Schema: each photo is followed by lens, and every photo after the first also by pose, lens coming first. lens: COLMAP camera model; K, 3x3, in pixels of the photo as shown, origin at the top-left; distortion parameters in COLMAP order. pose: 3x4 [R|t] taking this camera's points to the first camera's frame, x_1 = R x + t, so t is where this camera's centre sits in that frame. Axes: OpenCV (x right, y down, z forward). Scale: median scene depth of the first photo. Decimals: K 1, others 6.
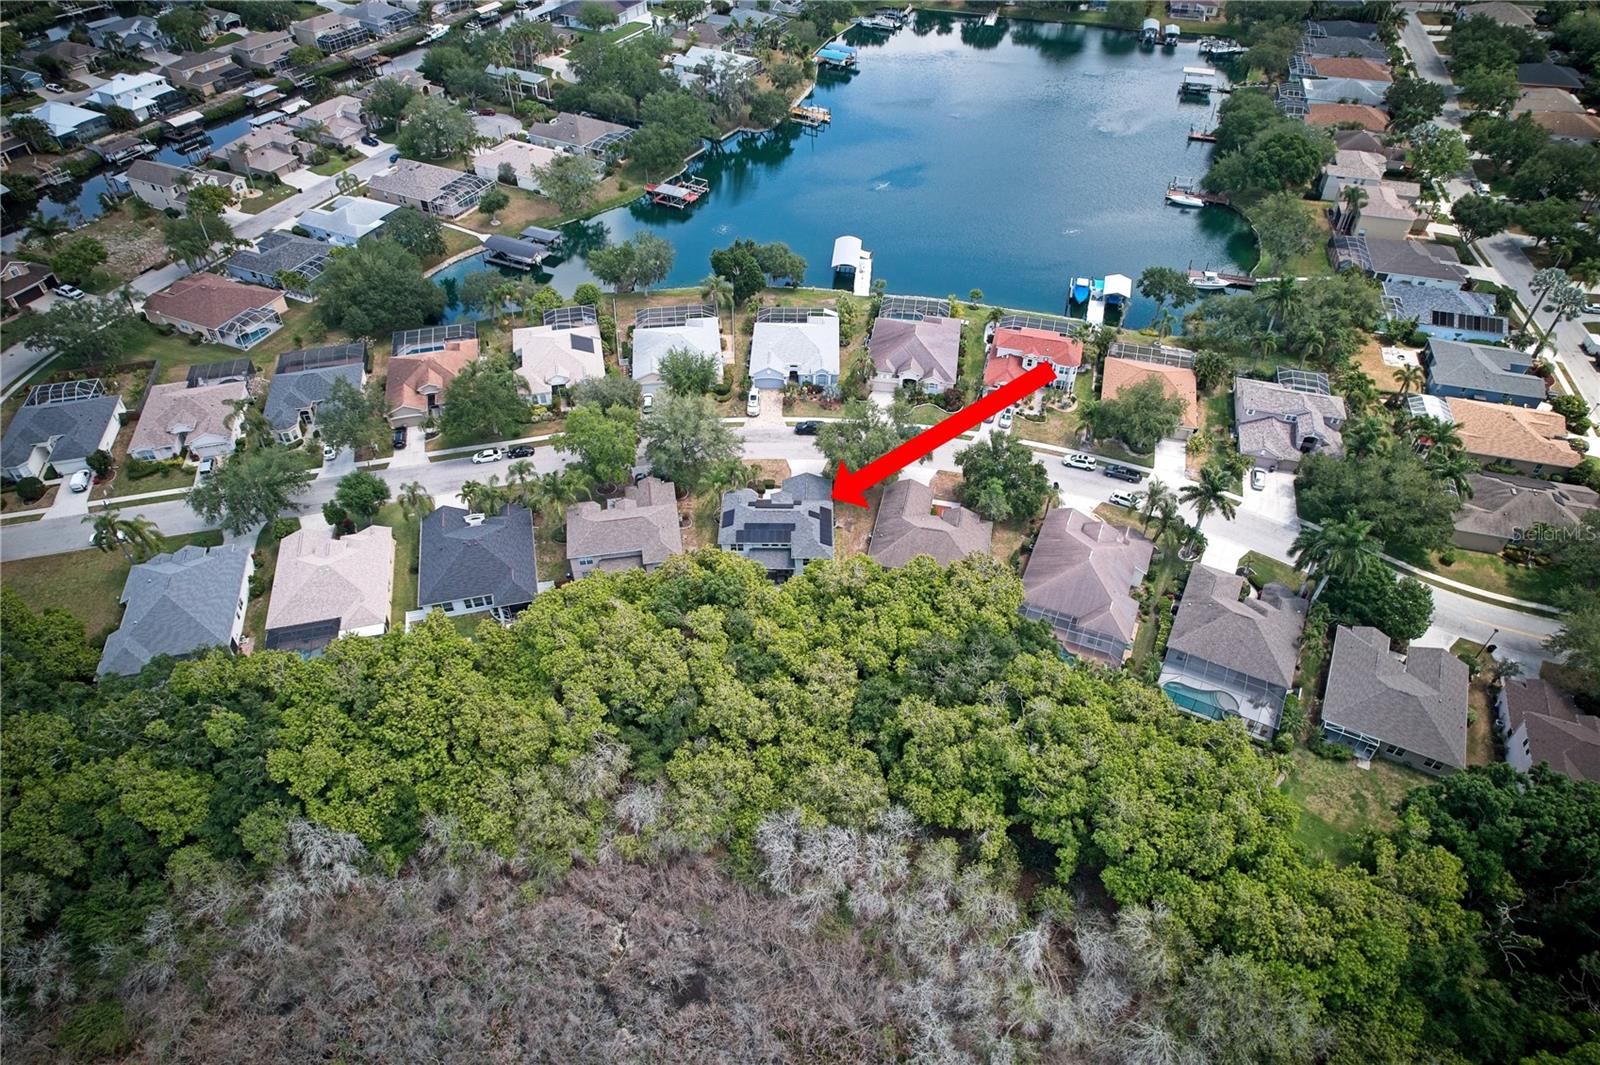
lens RADIAL K [[1002.2, 0, 800.3], [0, 1002.2, 538.0], [0, 0, 1]] dist [-0.045293, -0.002172]
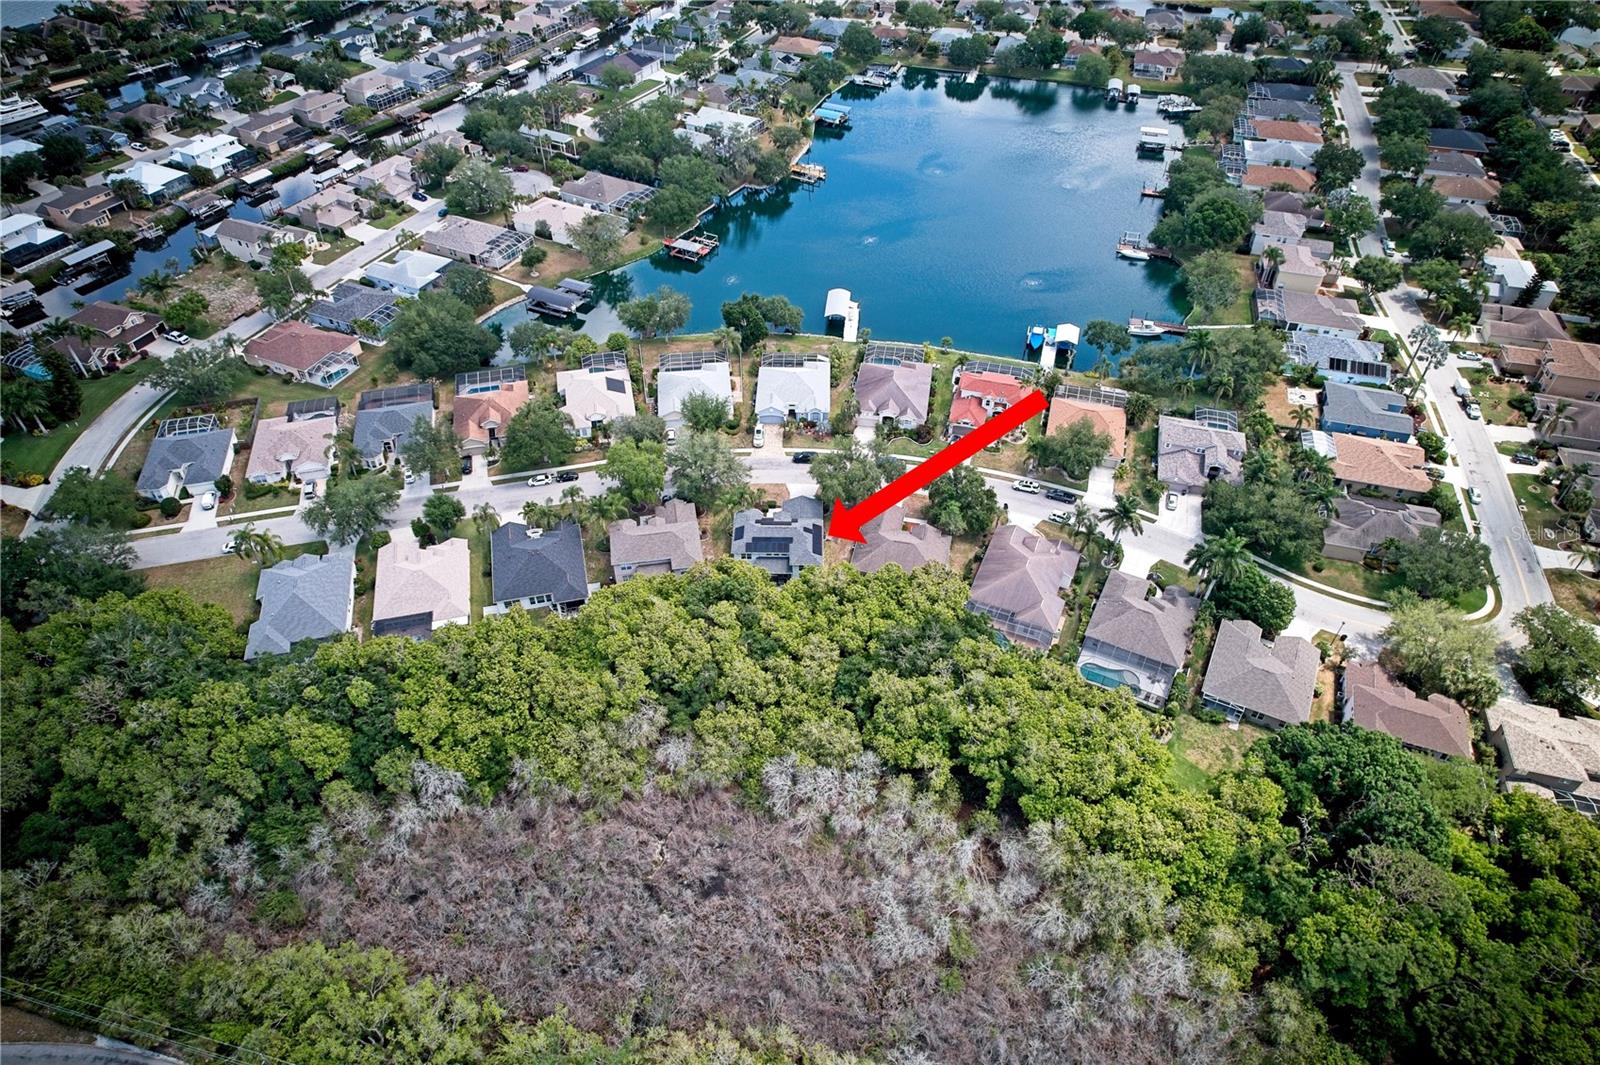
lens RADIAL K [[1002.2, 0, 799.8], [0, 1002.2, 528.3], [0, 0, 1]] dist [-0.045293, -0.002172]
pose [[0.999998, 0.002093, 0.000771, 0.002445], [-0.002081, 0.999874, -0.015715, -0.005421], [-0.000804, 0.015713, 0.999876, -0.225611]]
